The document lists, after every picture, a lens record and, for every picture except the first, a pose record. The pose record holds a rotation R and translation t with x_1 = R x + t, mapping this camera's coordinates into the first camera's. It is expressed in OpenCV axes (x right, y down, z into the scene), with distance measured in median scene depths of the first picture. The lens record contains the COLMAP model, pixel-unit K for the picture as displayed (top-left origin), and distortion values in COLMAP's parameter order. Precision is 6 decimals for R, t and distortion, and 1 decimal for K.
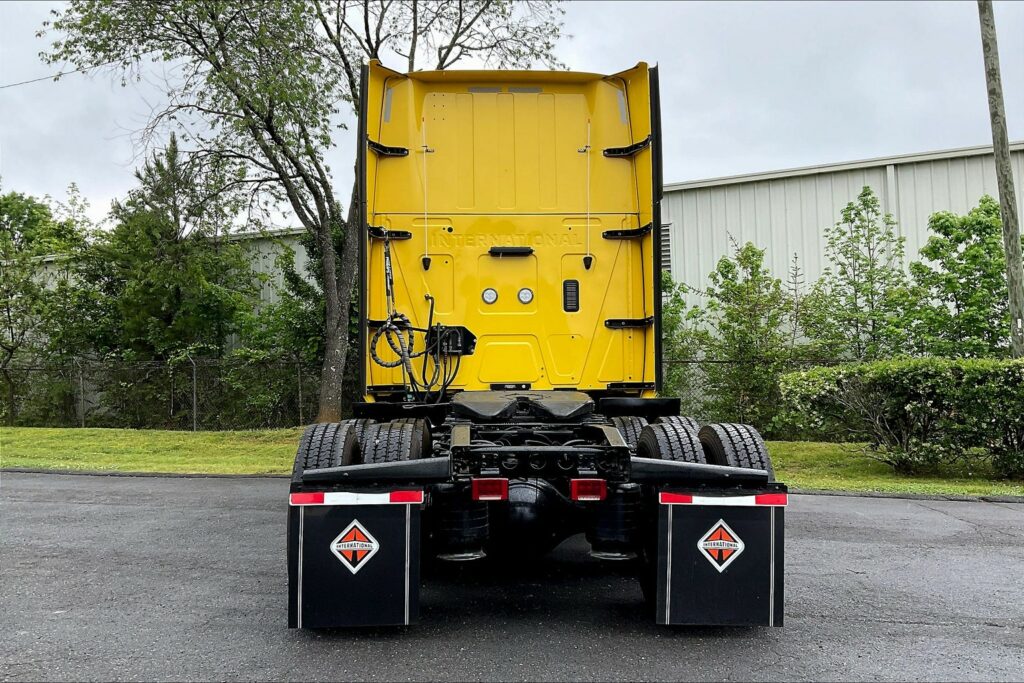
lens RADIAL K [[933.7, 0, 505.2], [0, 933.7, 341.4], [0, 0, 1]] dist [0.039165, -0.003074]
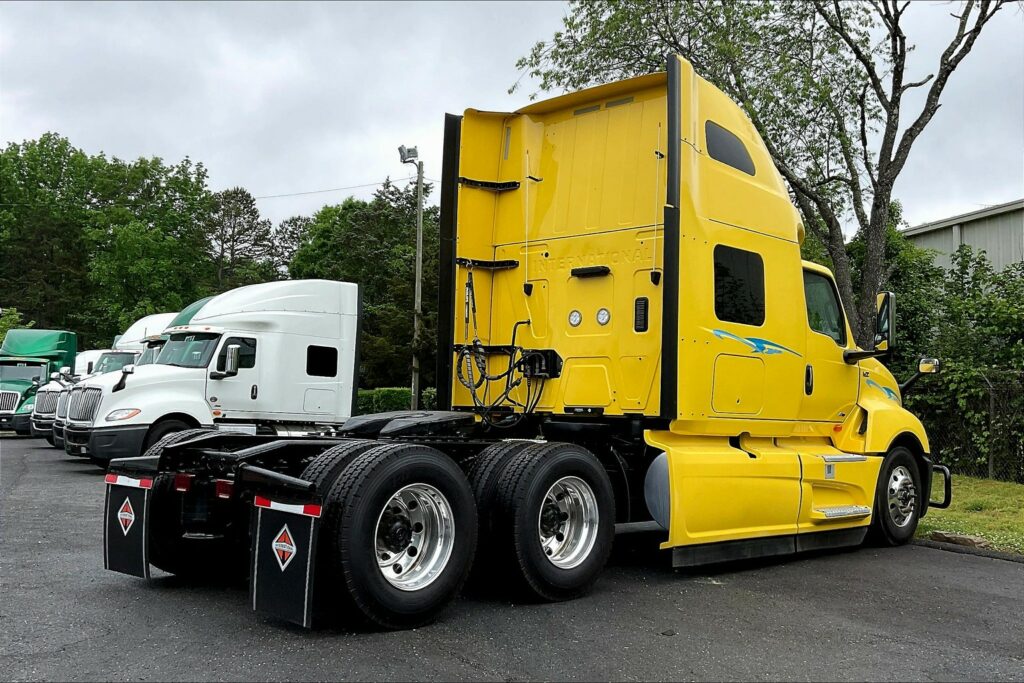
lens RADIAL K [[1055.6, 0, 512.0], [0, 1055.6, 341.5], [0, 0, 1]] dist [0.016139, 0.011289]
pose [[0.696038, -0.023479, -0.717621, 0.741503], [0.009698, 0.999681, -0.023302, 0.001443], [0.717940, 0.009260, 0.696044, 0.172151]]
